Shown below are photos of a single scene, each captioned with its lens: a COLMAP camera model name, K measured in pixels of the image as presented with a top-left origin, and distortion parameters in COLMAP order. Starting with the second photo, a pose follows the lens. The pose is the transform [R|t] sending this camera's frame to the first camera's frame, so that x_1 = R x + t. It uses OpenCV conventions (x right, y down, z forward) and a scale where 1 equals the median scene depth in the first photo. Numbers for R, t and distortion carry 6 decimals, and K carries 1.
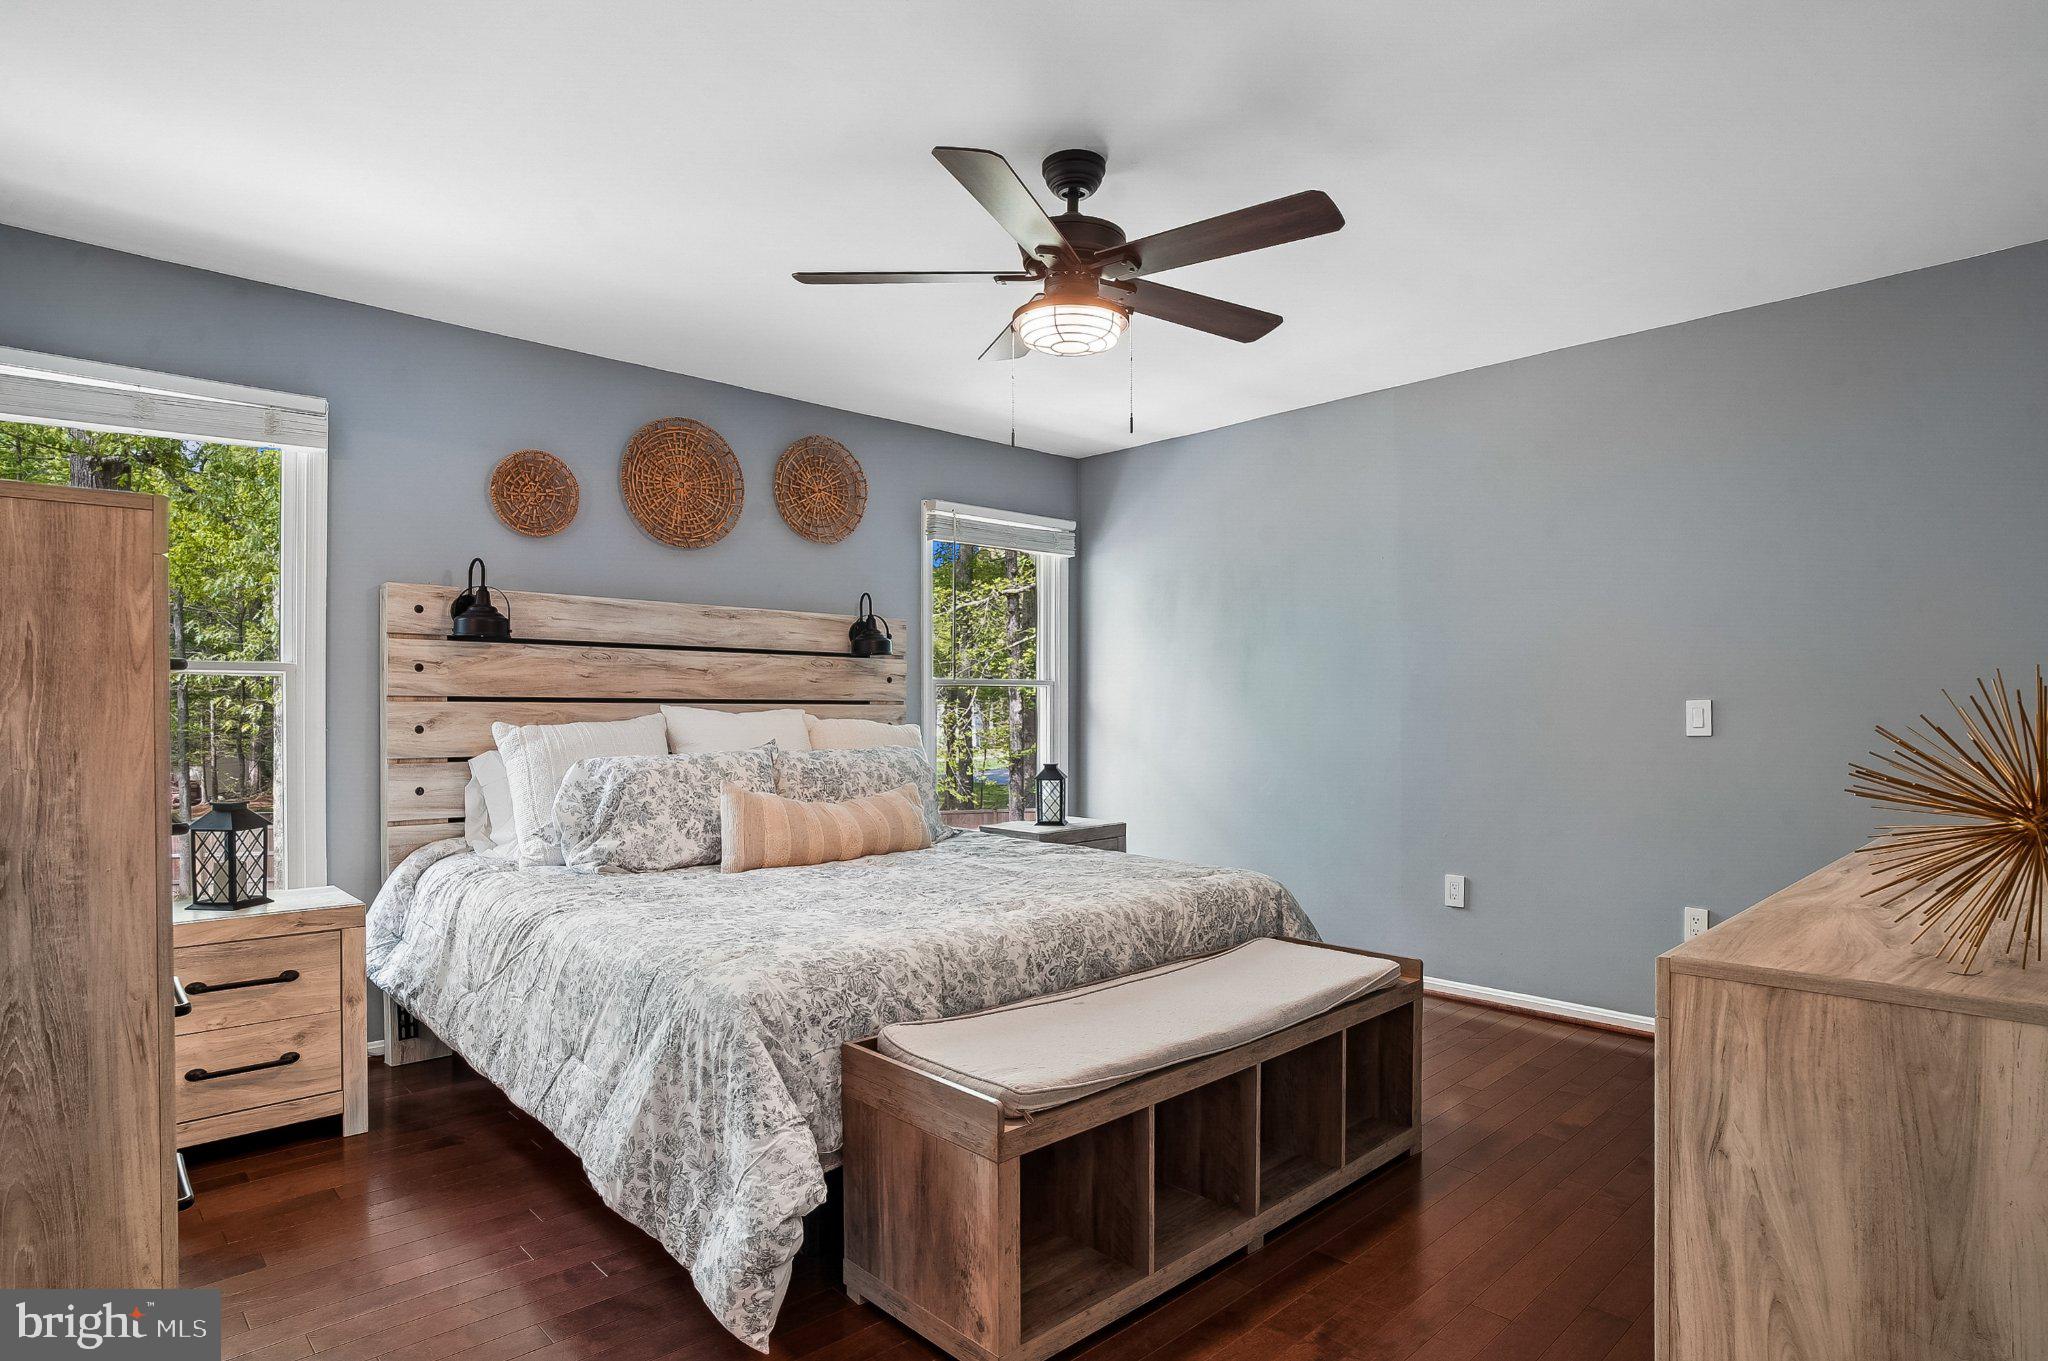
lens RADIAL K [[1083.0, 0, 1025.4], [0, 1083.0, 651.6], [0, 0, 1]] dist [-0.046012, 0.013043]
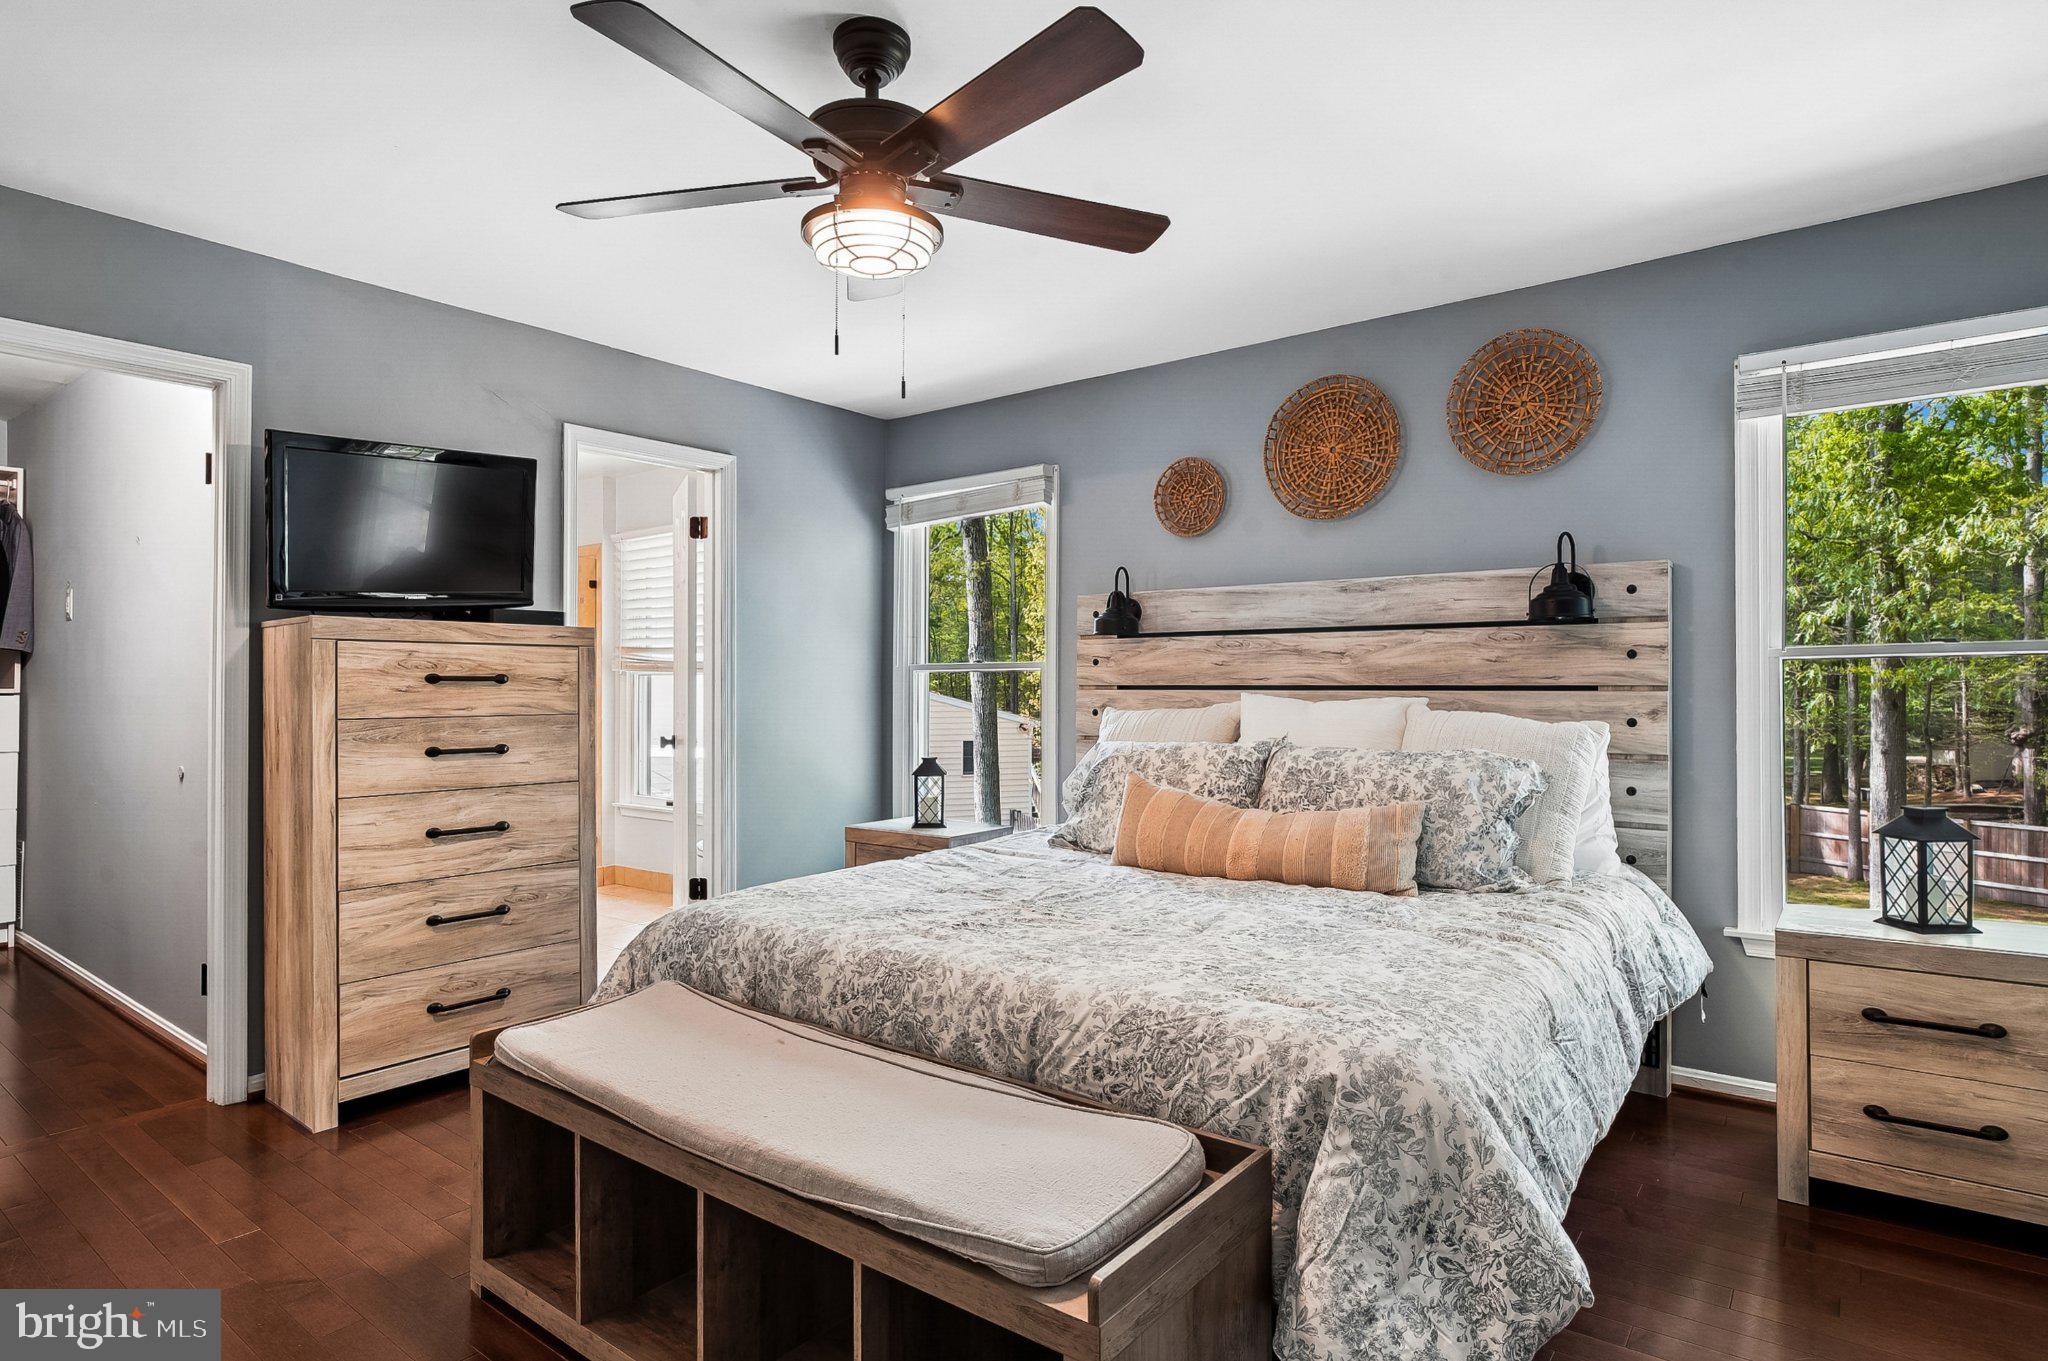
lens RADIAL K [[1080.4, 0, 1029.9], [0, 1080.4, 584.0], [0, 0, 1]] dist [0.032317, 0.000125]
pose [[0.166245, -0.103510, -0.980637, 0.599061], [0.045154, 0.994231, -0.097290, 0.040412], [0.985050, -0.028105, 0.169960, 0.671976]]
